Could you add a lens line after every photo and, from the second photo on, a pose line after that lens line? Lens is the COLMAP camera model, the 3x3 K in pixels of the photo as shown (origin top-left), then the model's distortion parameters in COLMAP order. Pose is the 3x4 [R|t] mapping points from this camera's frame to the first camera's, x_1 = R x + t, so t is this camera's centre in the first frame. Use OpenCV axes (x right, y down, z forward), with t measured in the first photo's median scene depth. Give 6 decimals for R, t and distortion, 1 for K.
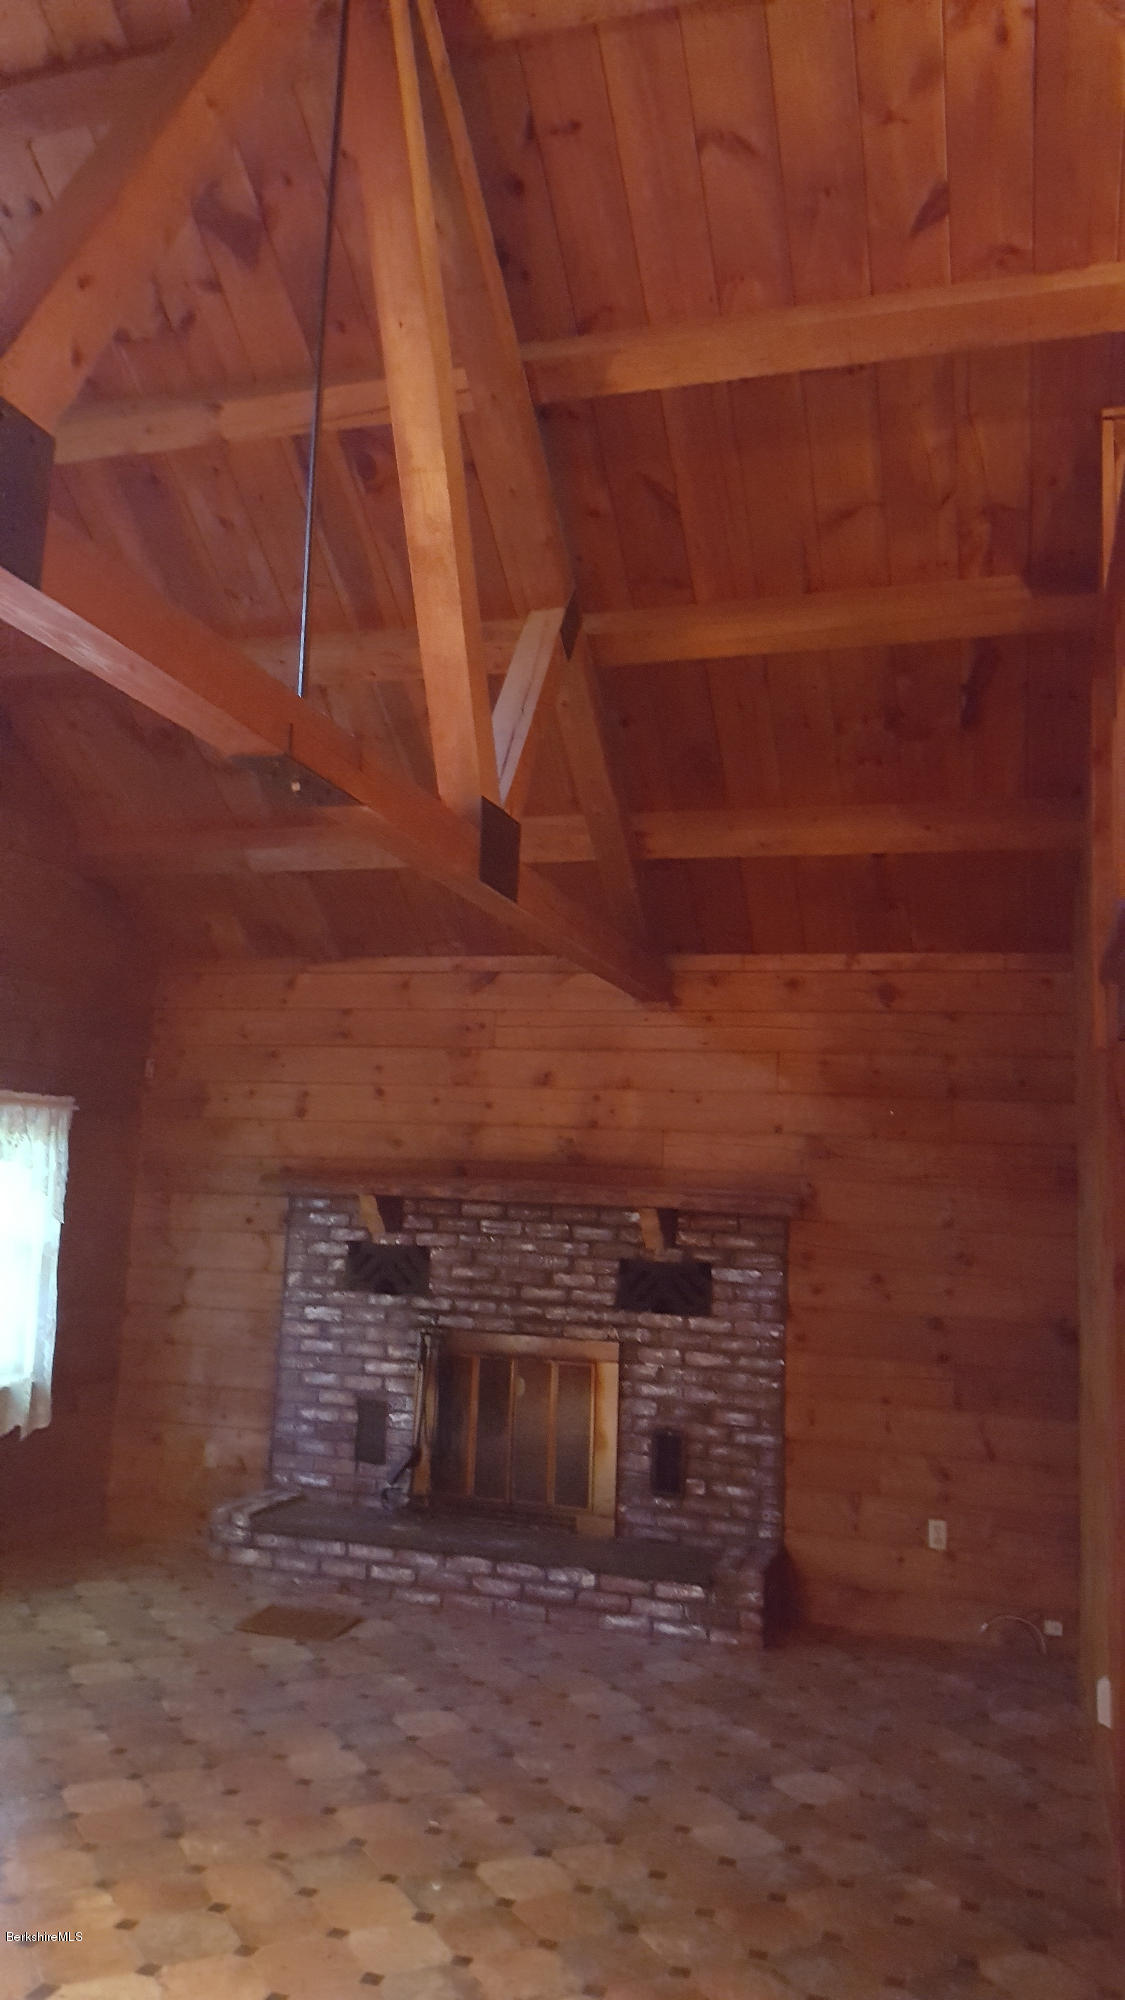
lens RADIAL K [[1482.0, 0, 510.9], [0, 1482.0, 971.7], [0, 0, 1]] dist [0.072365, -0.103989]
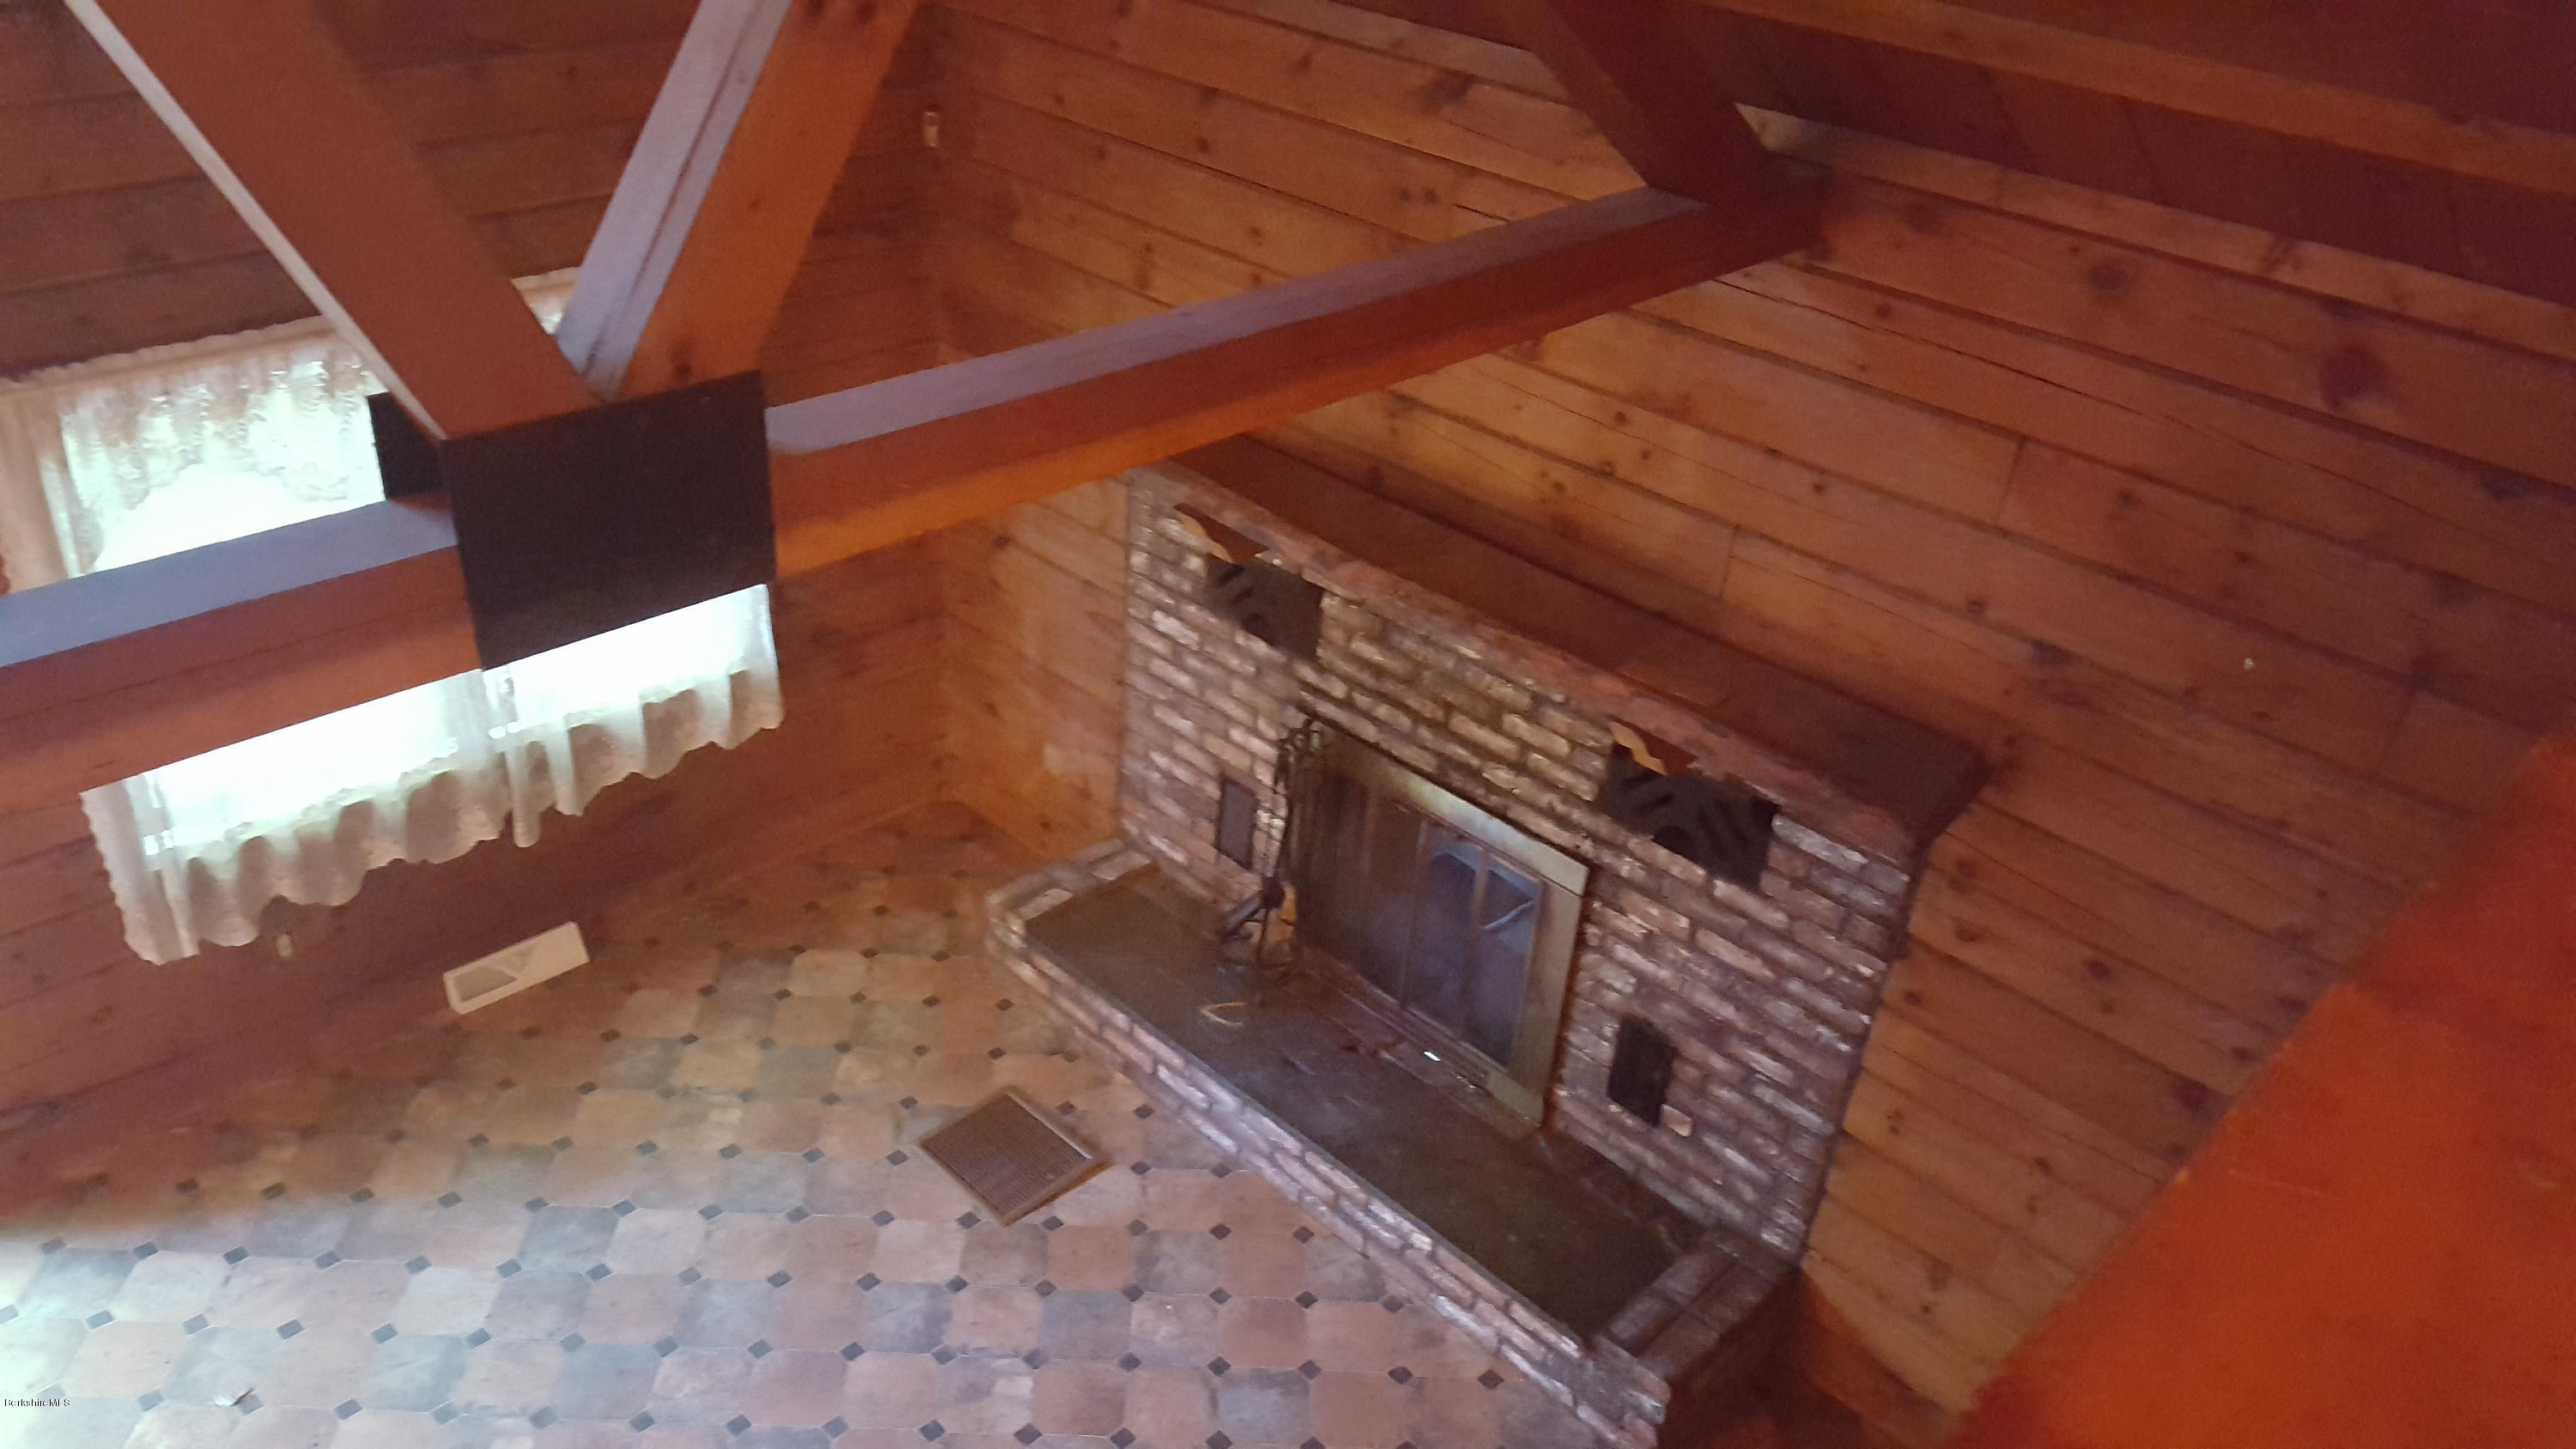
lens RADIAL K [[1900.3, 0, 1223.9], [0, 1900.3, 772.4], [0, 0, 1]] dist [0.123362, -0.177998]
pose [[0.890301, 0.249016, -0.381254, 0.208800], [0.046058, 0.783701, 0.619428, -0.209989], [0.453036, -0.569038, 0.686261, 0.485259]]
